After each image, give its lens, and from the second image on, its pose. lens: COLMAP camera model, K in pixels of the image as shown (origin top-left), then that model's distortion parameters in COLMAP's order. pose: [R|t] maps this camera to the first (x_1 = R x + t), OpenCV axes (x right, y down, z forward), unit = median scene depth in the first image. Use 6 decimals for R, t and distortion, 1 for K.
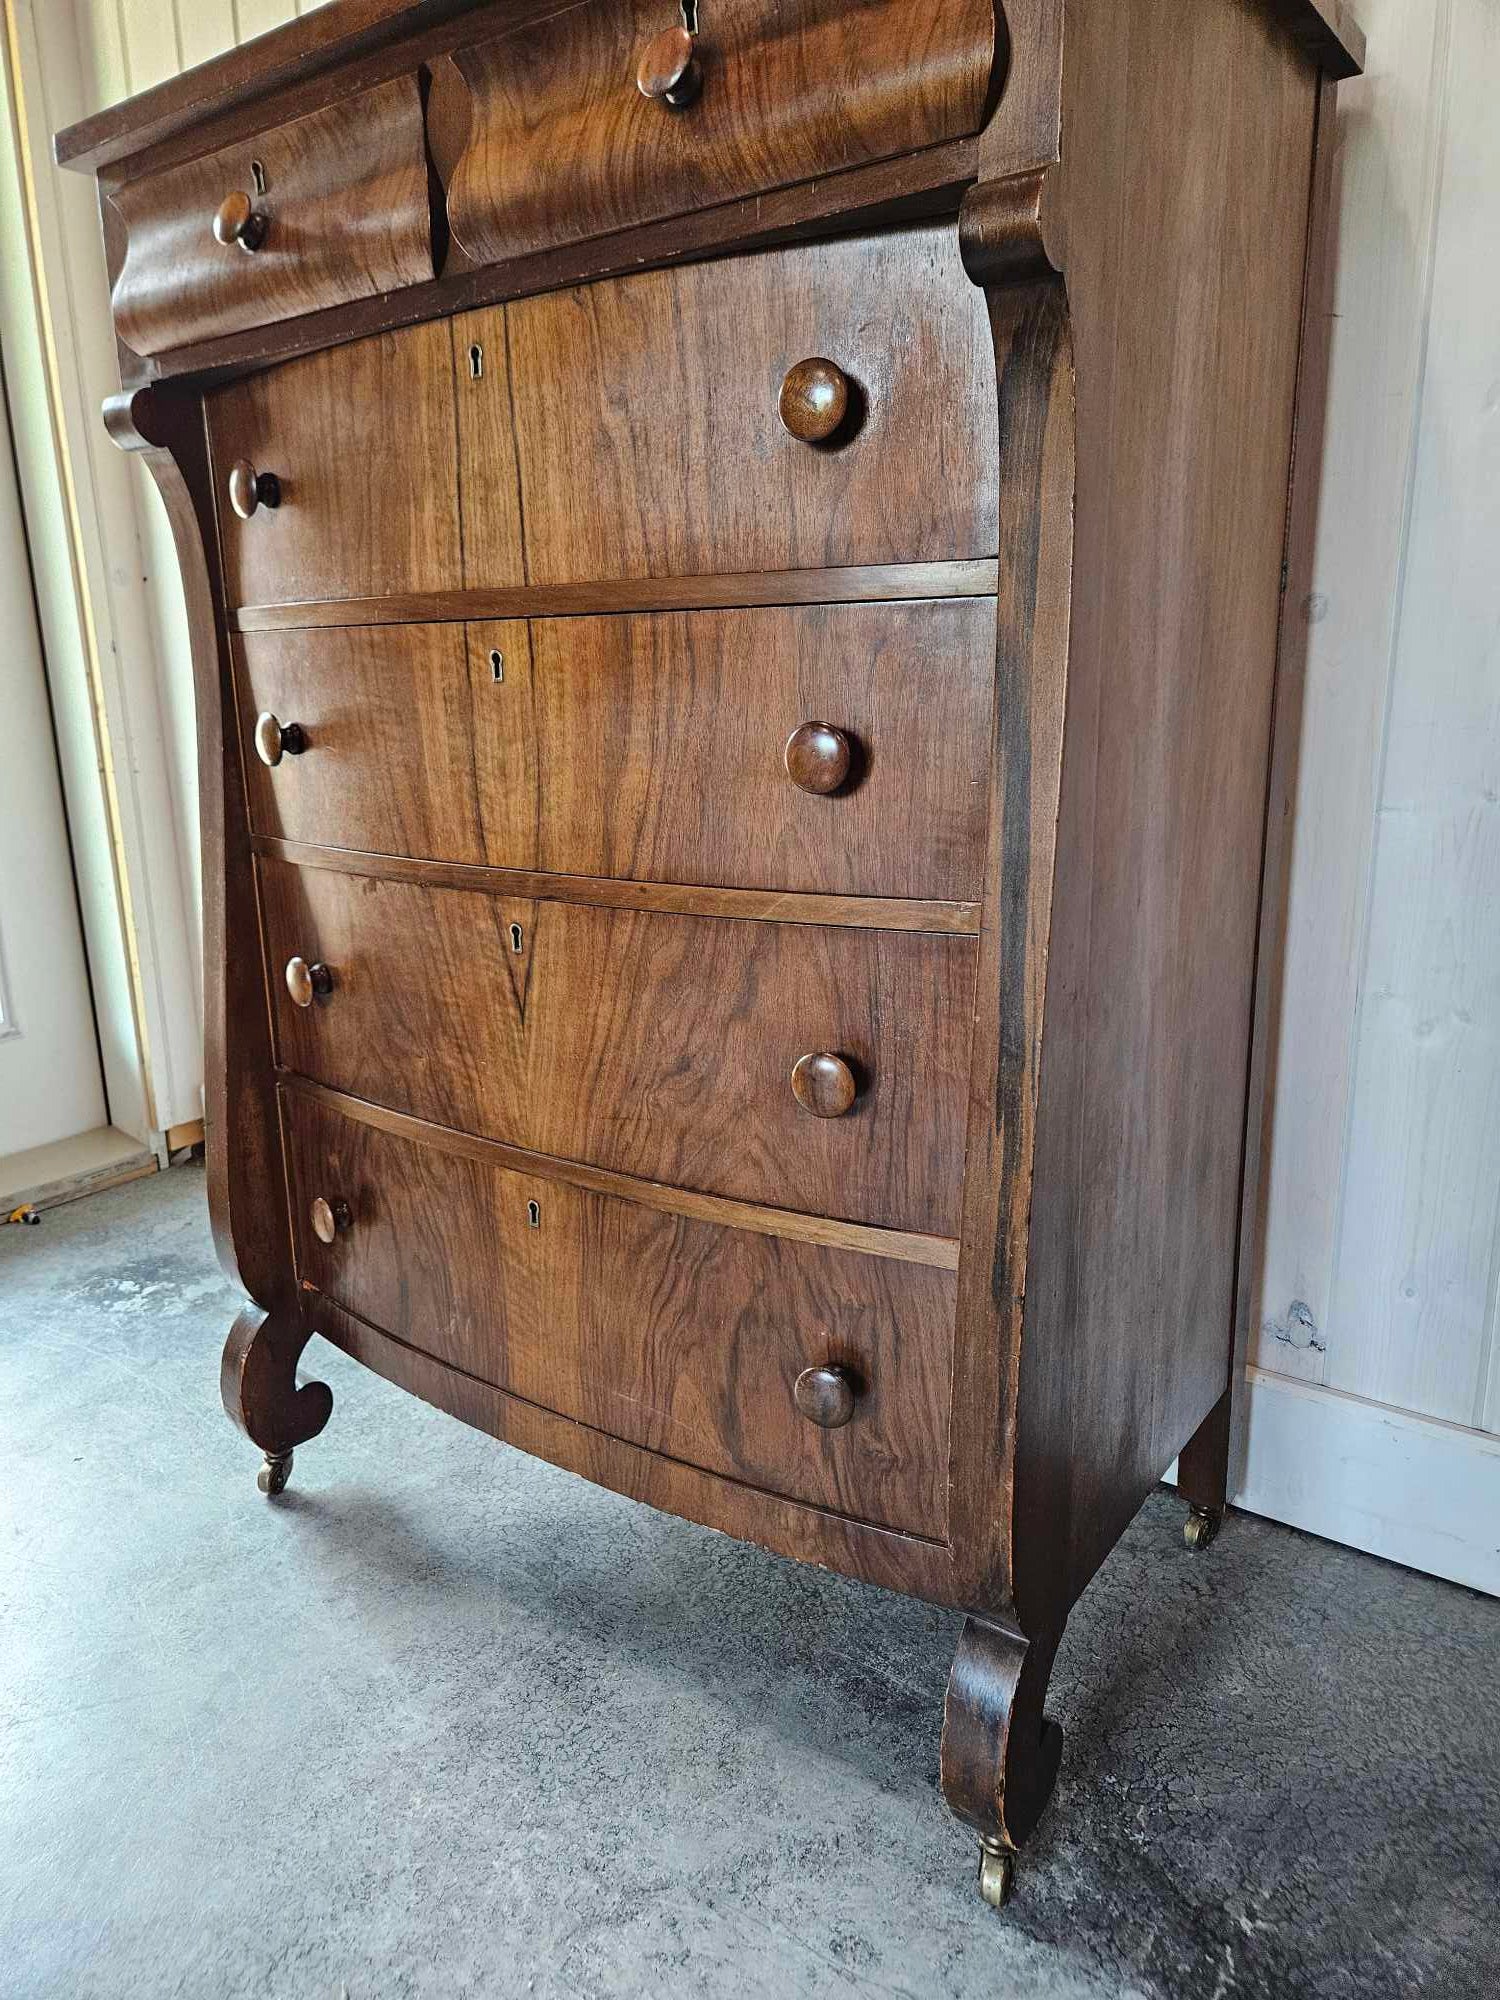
lens RADIAL K [[1356.7, 0, 723.7], [0, 1356.7, 977.9], [0, 0, 1]] dist [0.064713, -0.055858]
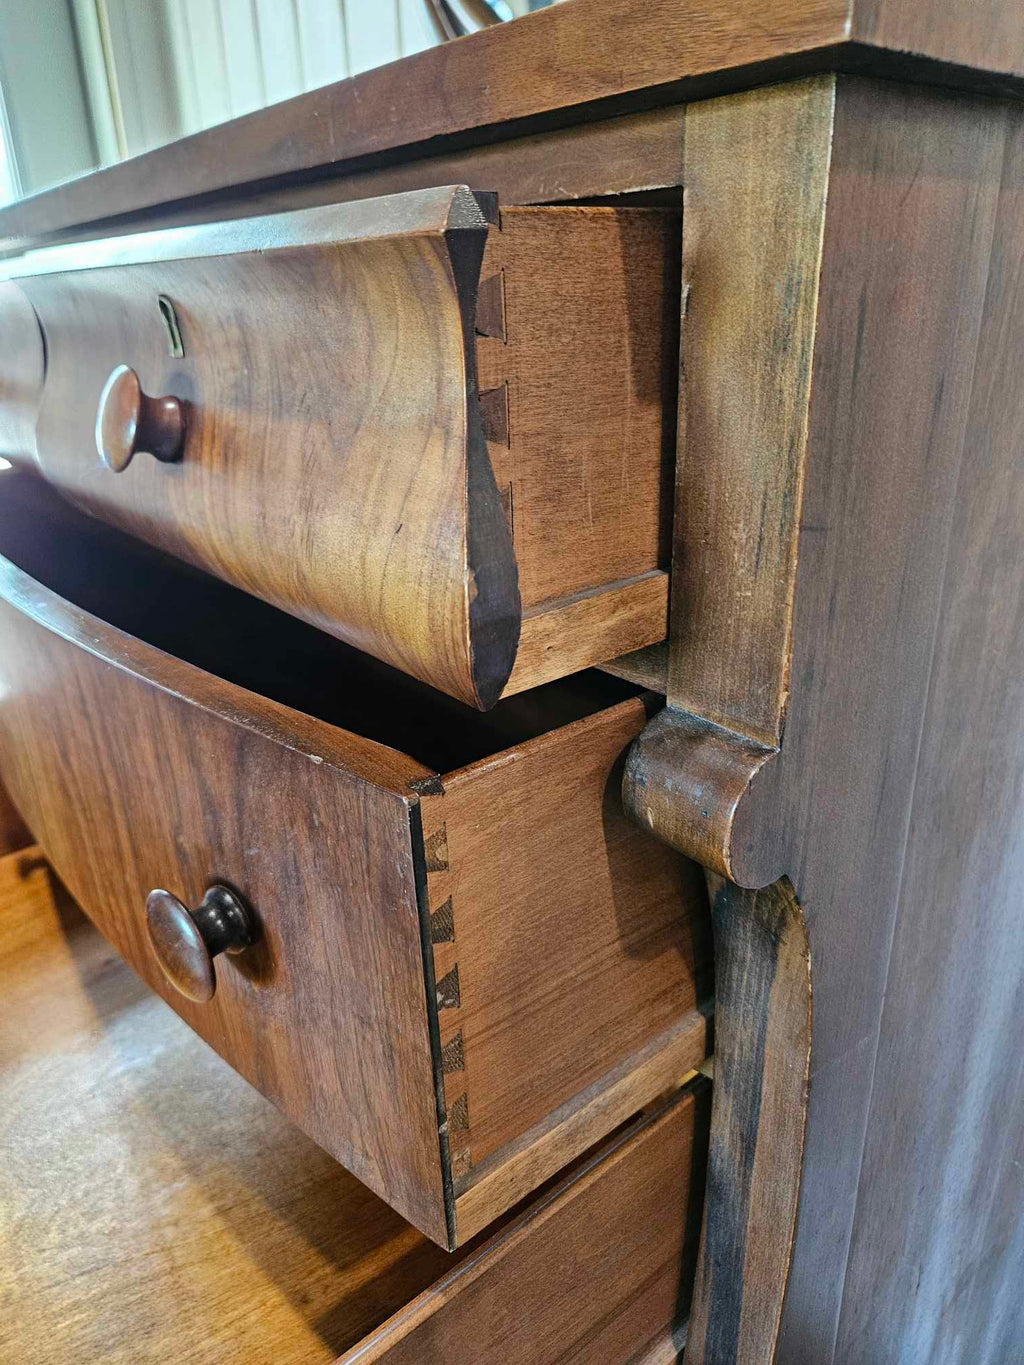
lens RADIAL K [[926.0, 0, 484.6], [0, 926.0, 677.4], [0, 0, 1]] dist [0.064713, -0.055858]
pose [[0.962777, 0.082126, -0.257517, 0.145978], [-0.038371, 0.984602, 0.170549, -0.451102], [0.267558, -0.154320, 0.951104, 0.384690]]
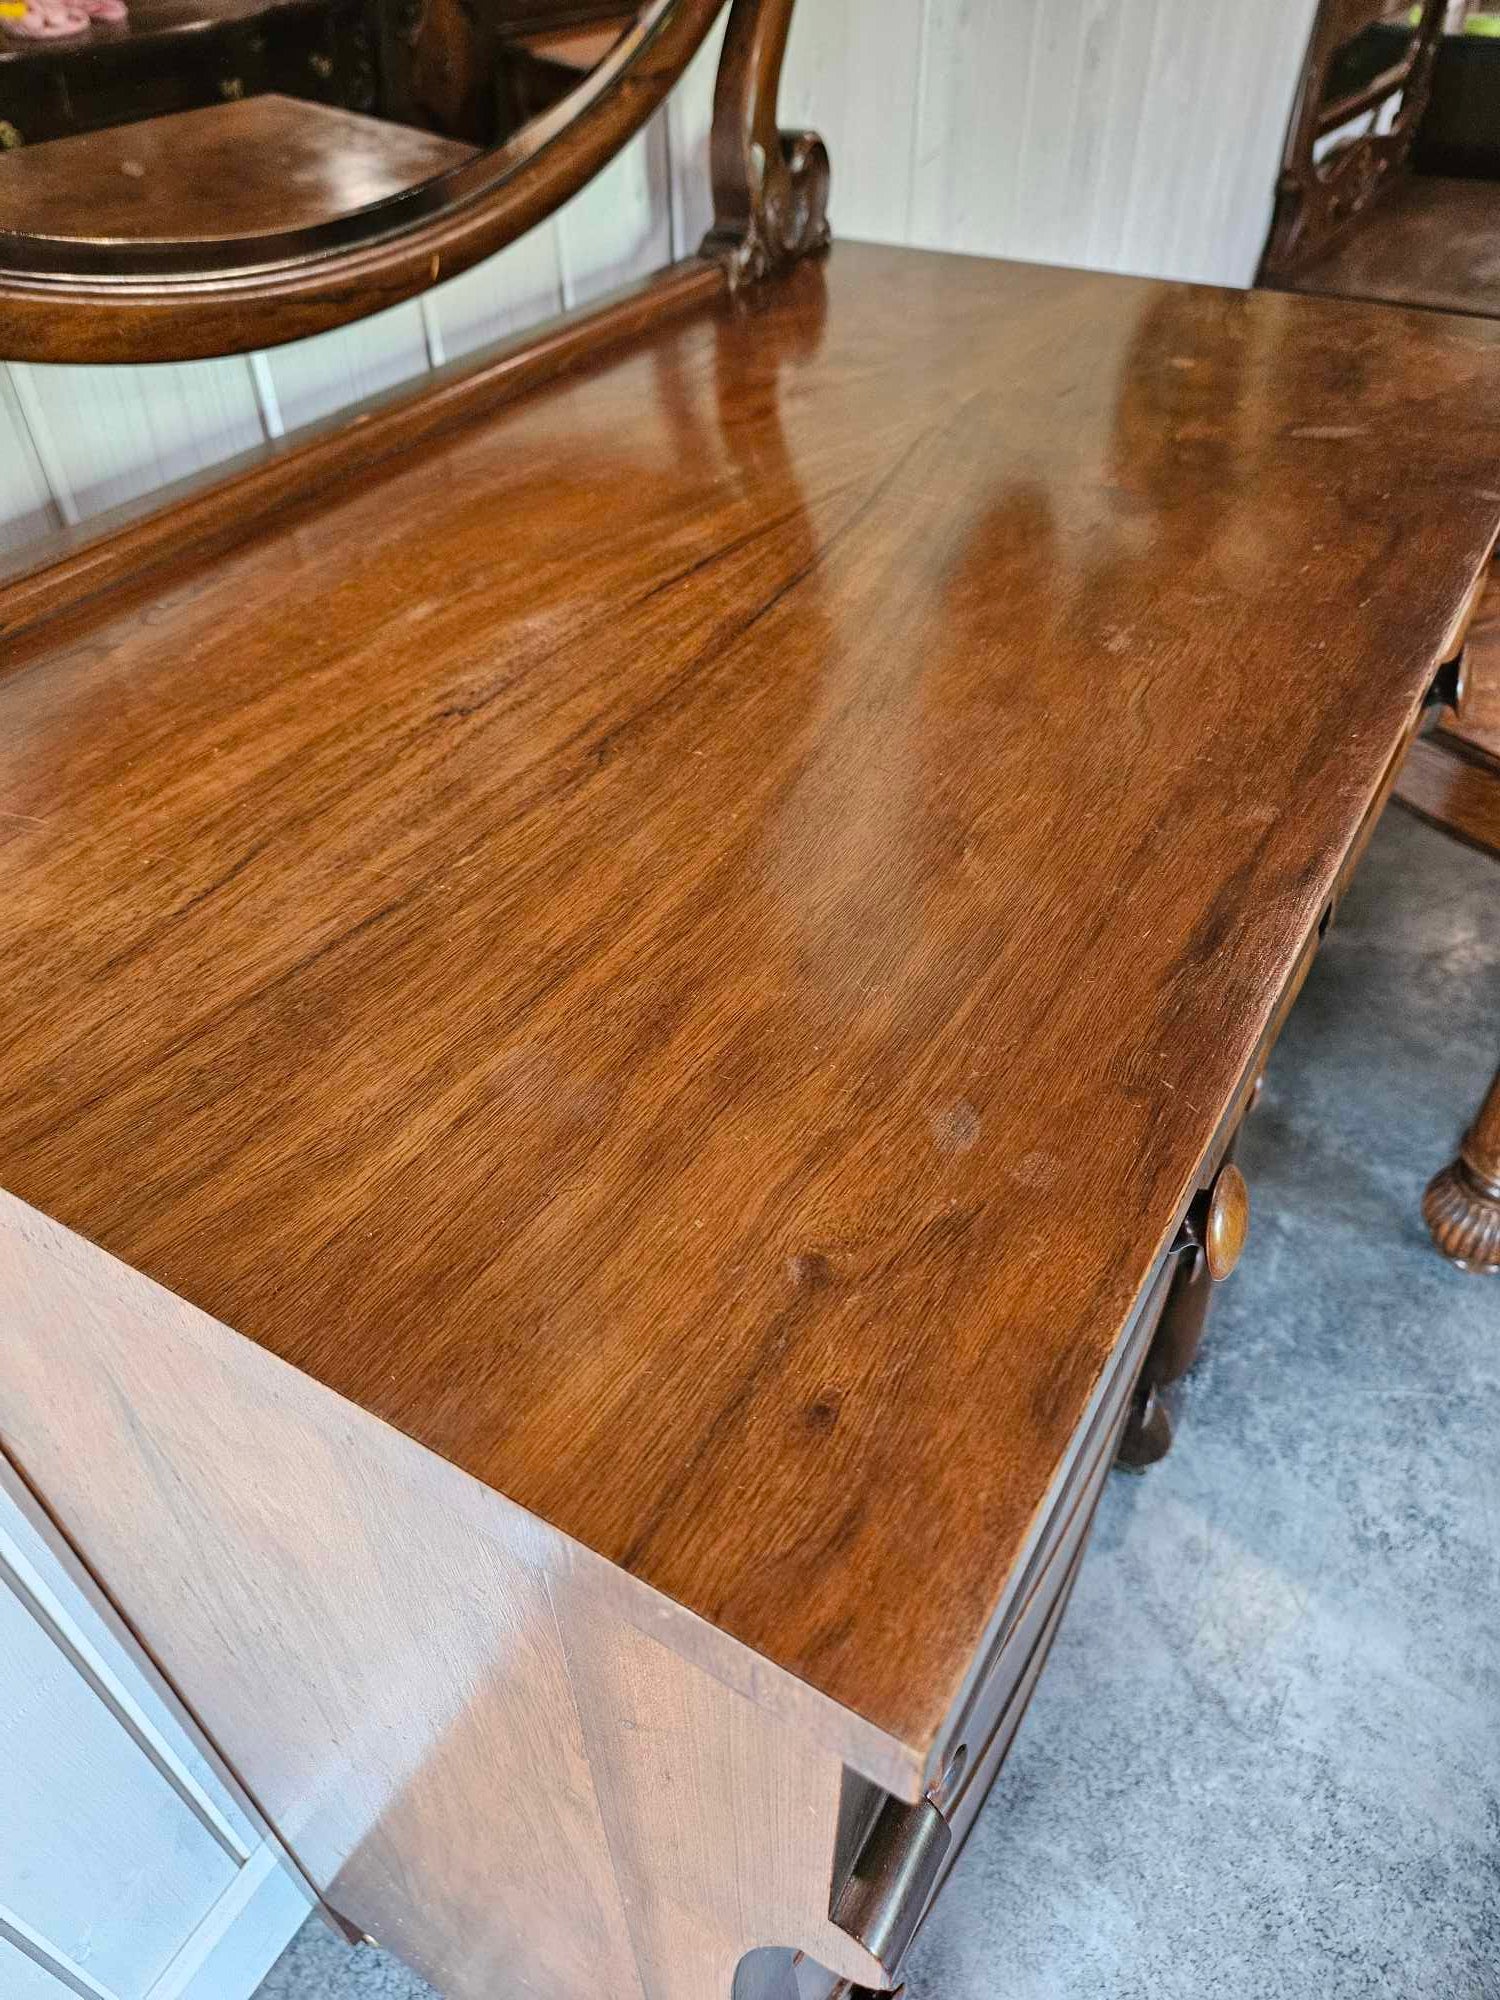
lens RADIAL K [[1356.7, 0, 733.8], [0, 1356.7, 999.7], [0, 0, 1]] dist [0.064713, -0.055858]
pose [[-0.093527, -0.647321, 0.756457, -0.616700], [0.255209, 0.718815, 0.646663, -0.912216], [-0.962352, 0.253535, 0.097973, 1.065066]]
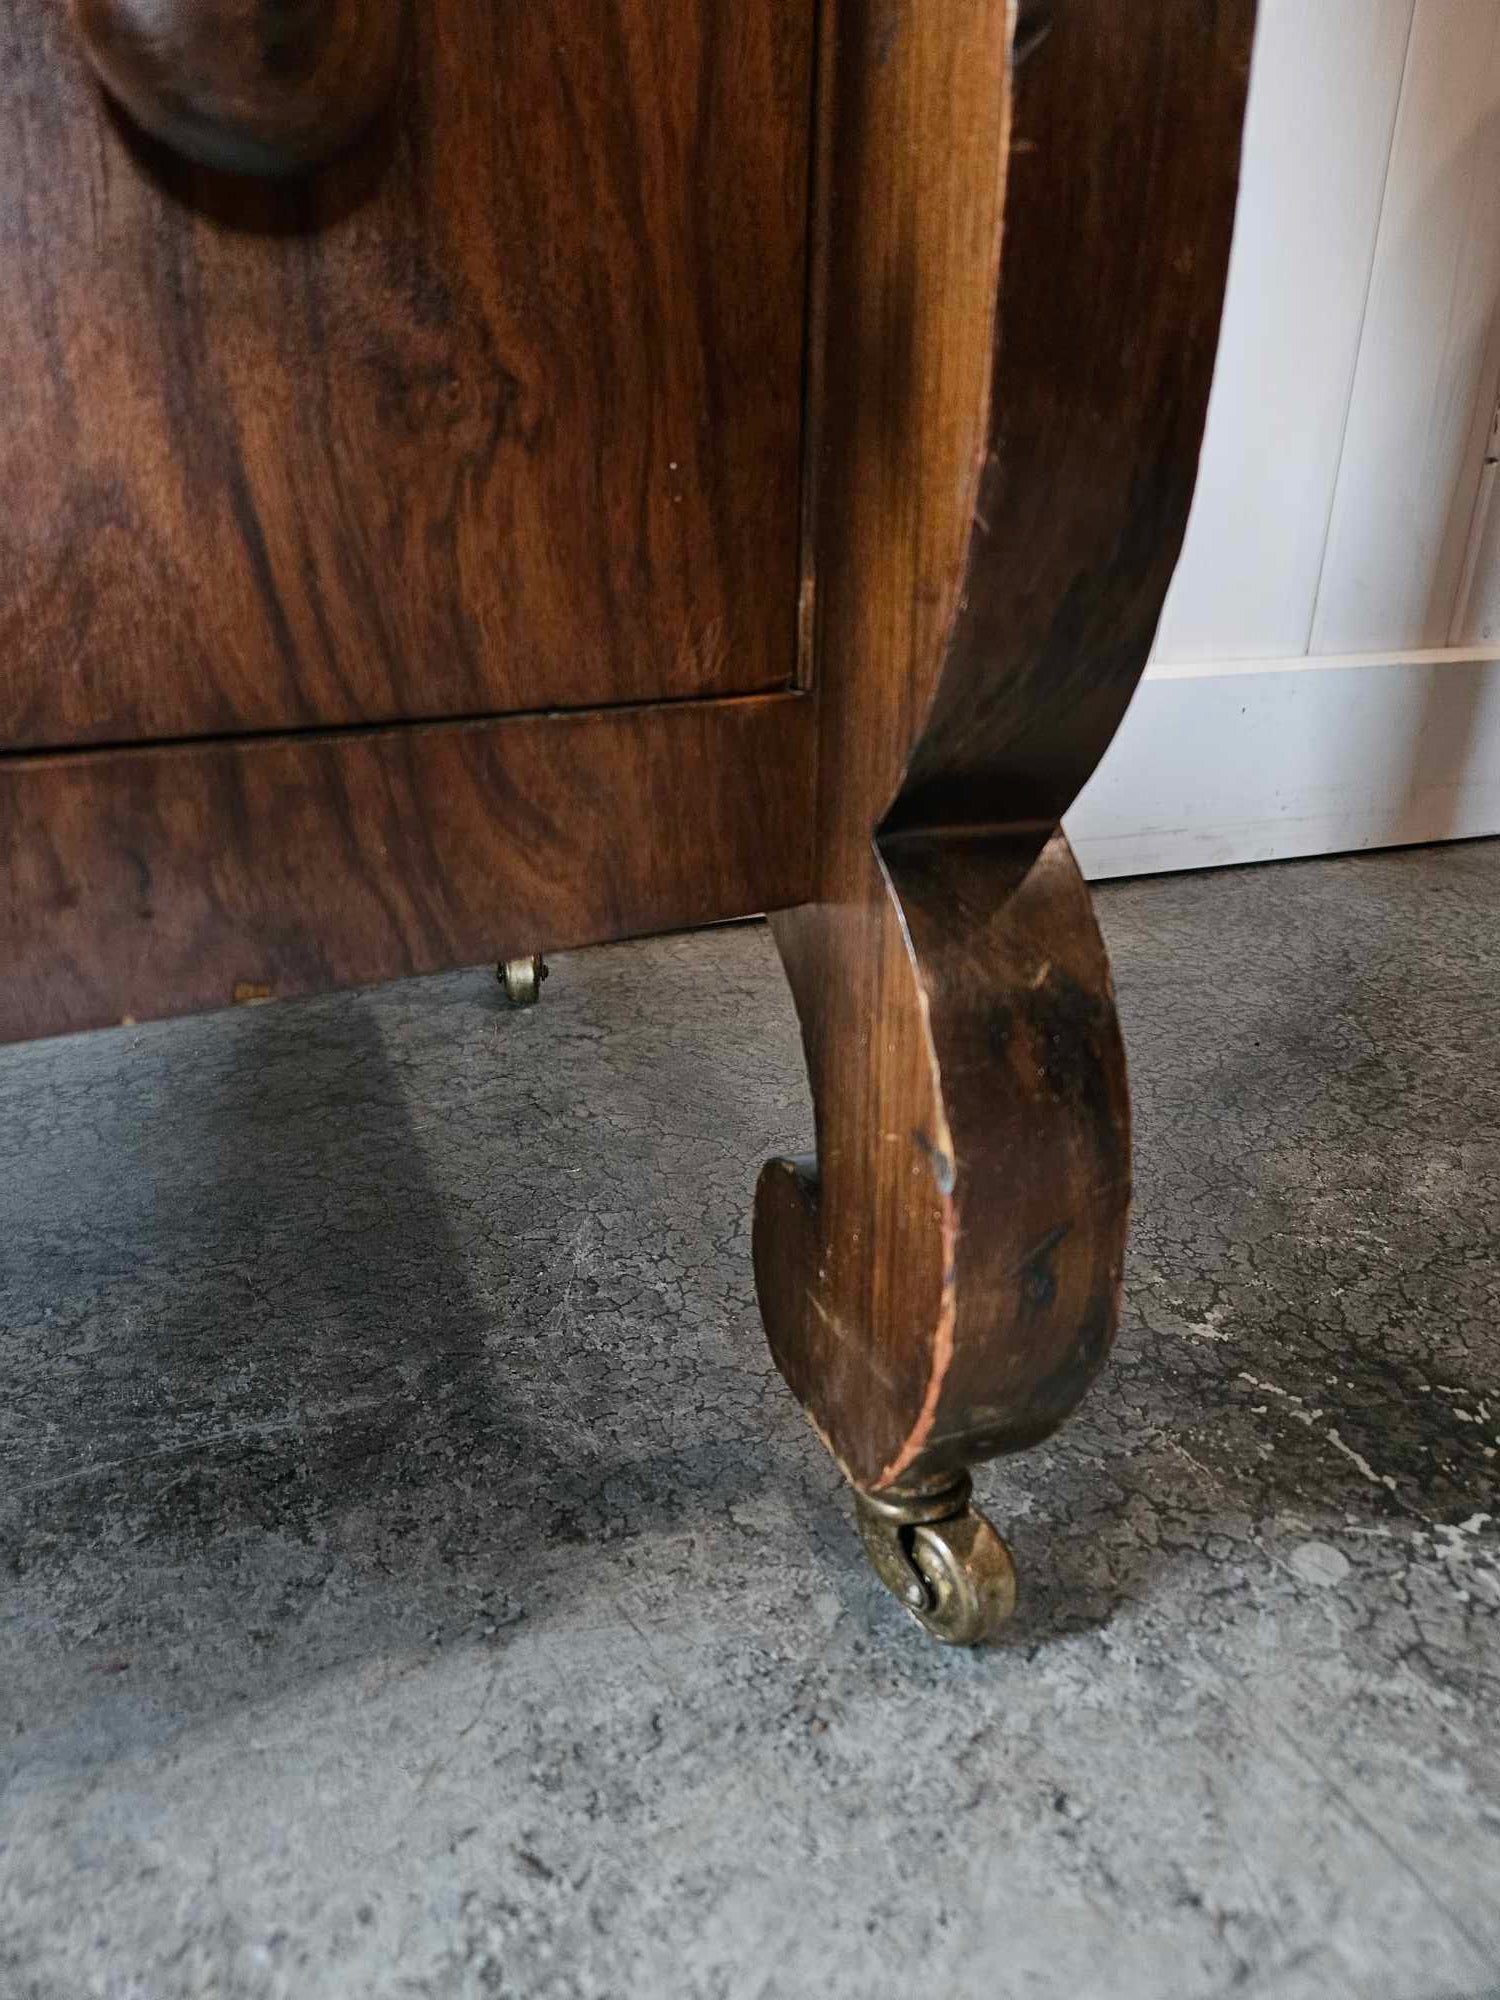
lens RADIAL K [[1356.7, 0, 730.4], [0, 1356.7, 964.1], [0, 0, 1]] dist [0.064713, -0.055858]
pose [[0.532515, -0.264226, 0.804122, -0.075319], [0.175869, 0.963833, 0.200240, 0.378692], [-0.827948, 0.034790, 0.559725, 0.767768]]
